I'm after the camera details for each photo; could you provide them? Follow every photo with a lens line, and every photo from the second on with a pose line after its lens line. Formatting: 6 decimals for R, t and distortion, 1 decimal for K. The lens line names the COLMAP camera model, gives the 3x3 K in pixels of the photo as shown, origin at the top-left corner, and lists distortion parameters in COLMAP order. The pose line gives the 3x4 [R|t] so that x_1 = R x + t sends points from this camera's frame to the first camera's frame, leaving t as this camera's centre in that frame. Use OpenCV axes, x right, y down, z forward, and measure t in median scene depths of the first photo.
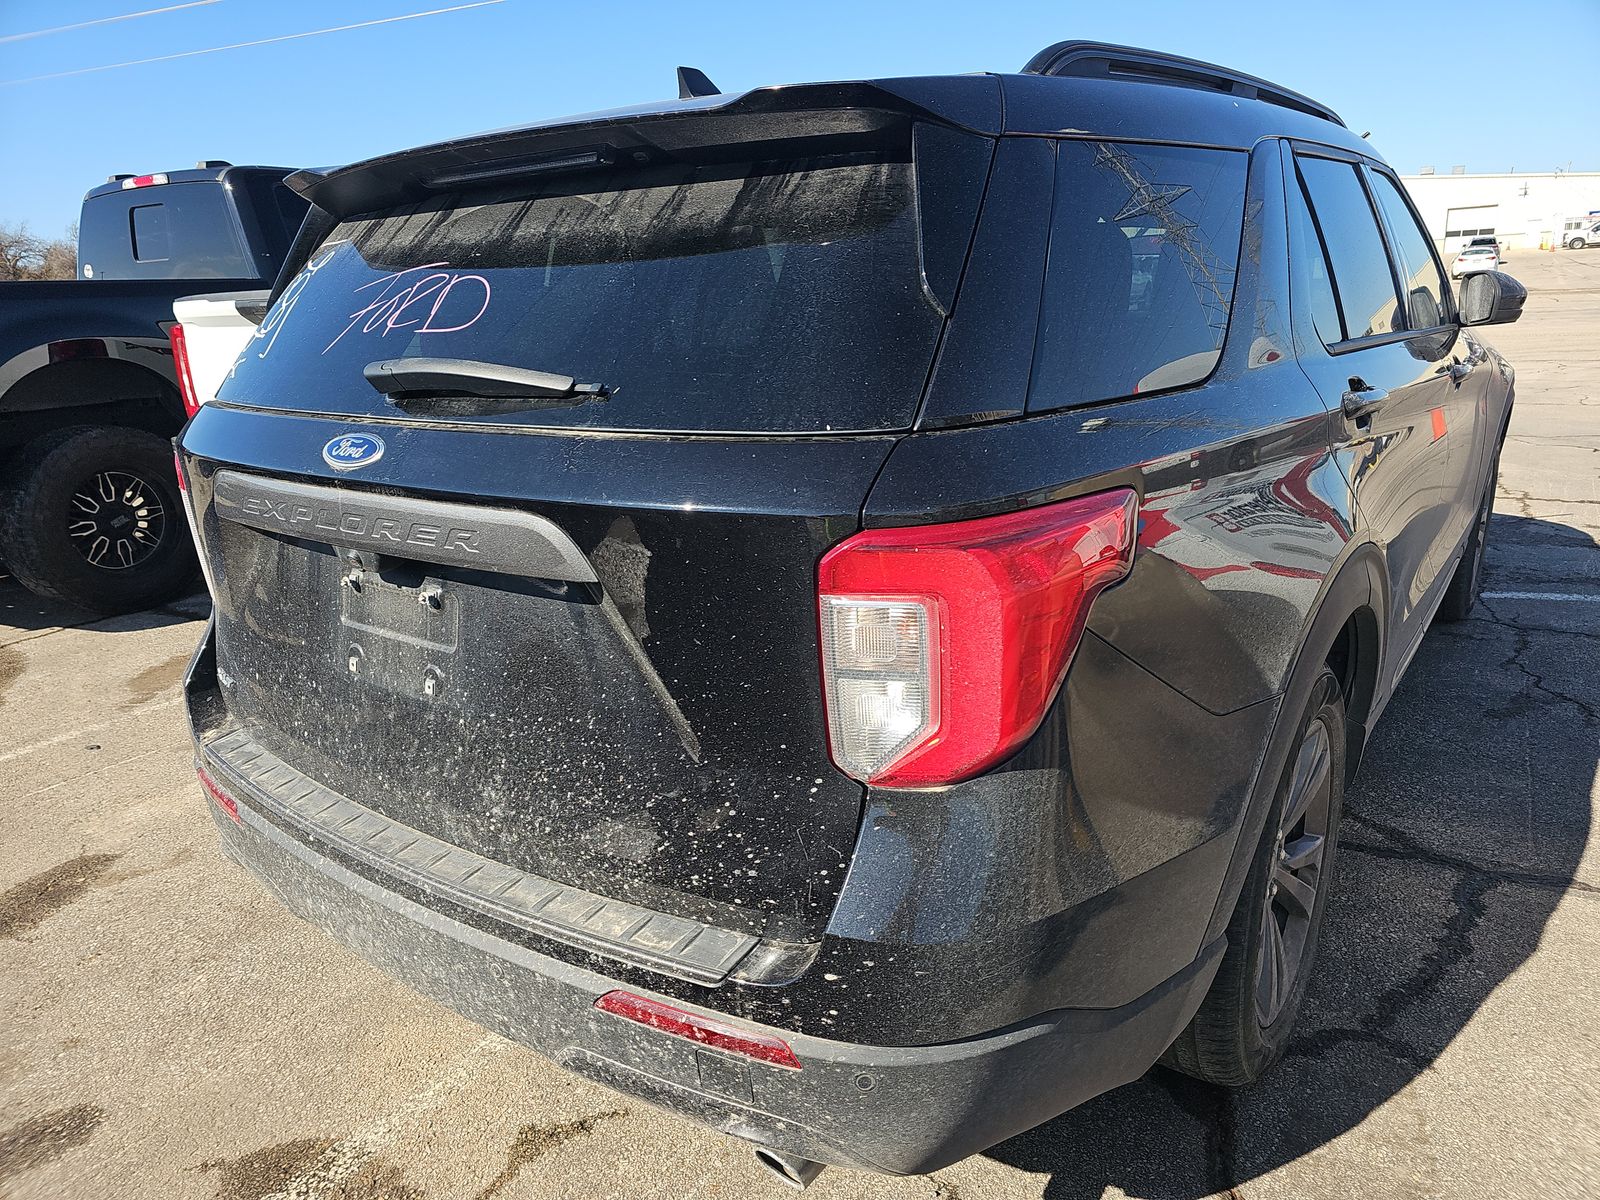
lens RADIAL K [[1062.9, 0, 797.4], [0, 1062.9, 622.3], [0, 0, 1]] dist [0.053024, -0.057902]
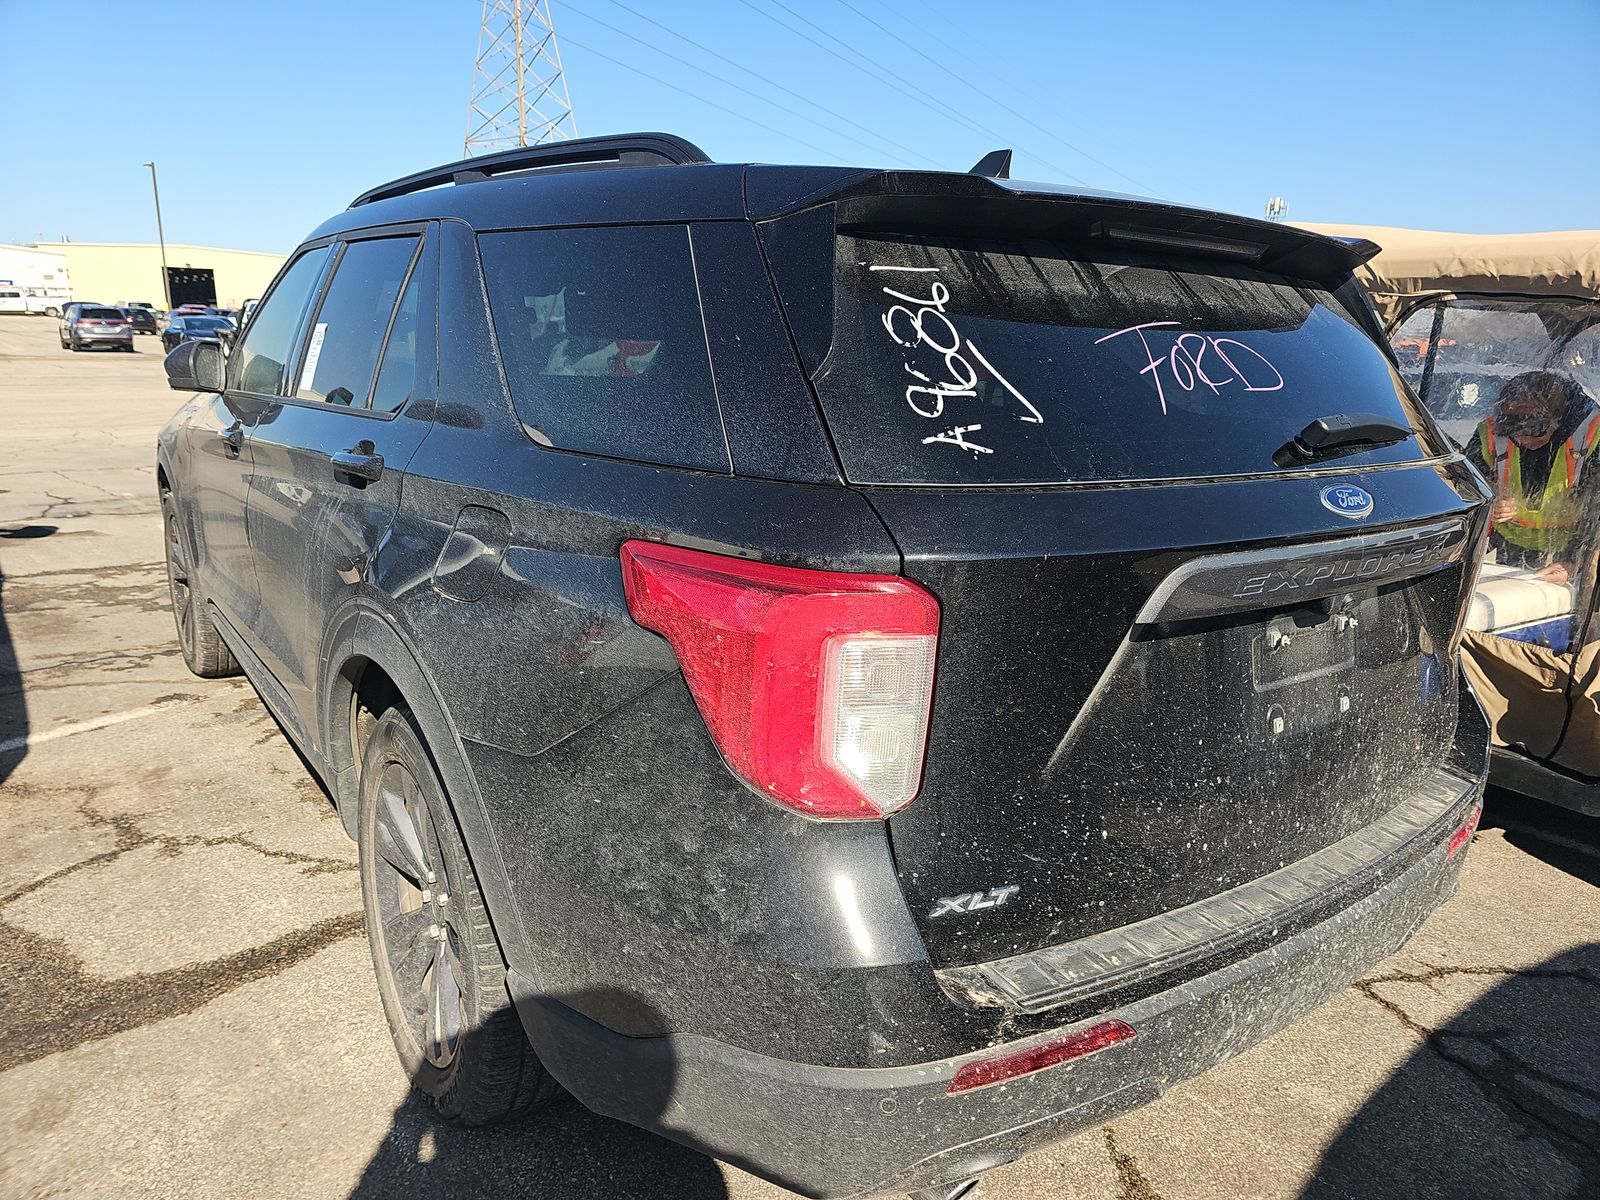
lens RADIAL K [[1087.1, 0, 800.0], [0, 1087.1, 600.0], [0, 0, 1]] dist [0.053154, -0.074481]
pose [[0.290154, -0.175455, 0.940758, -1.647183], [0.234724, 0.966068, 0.107781, -0.316430], [-0.927747, 0.189545, 0.321492, 1.200845]]
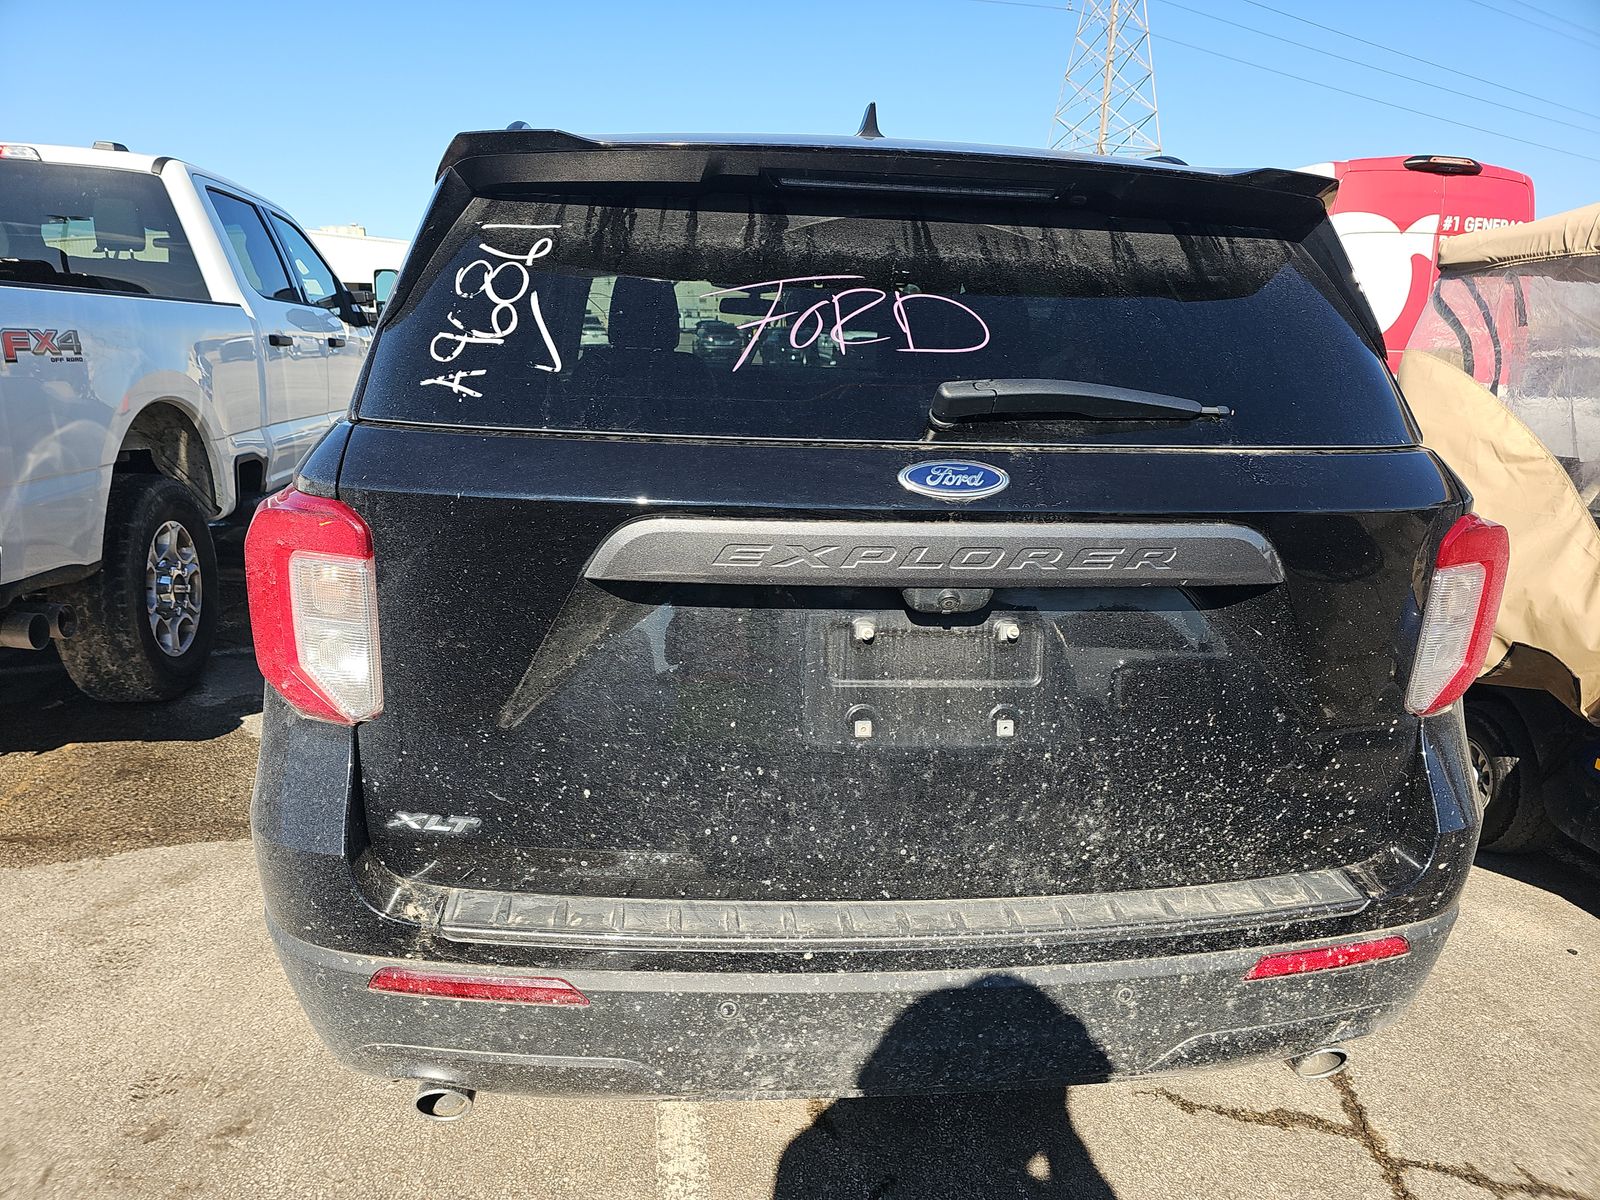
lens RADIAL K [[1066.7, 0, 803.0], [0, 1066.7, 605.7], [0, 0, 1]] dist [0.053215, -0.060915]
pose [[0.728213, -0.107526, 0.676863, -1.151642], [0.140099, 0.990116, 0.006561, -0.080333], [-0.670879, 0.090050, 0.736079, 0.444741]]
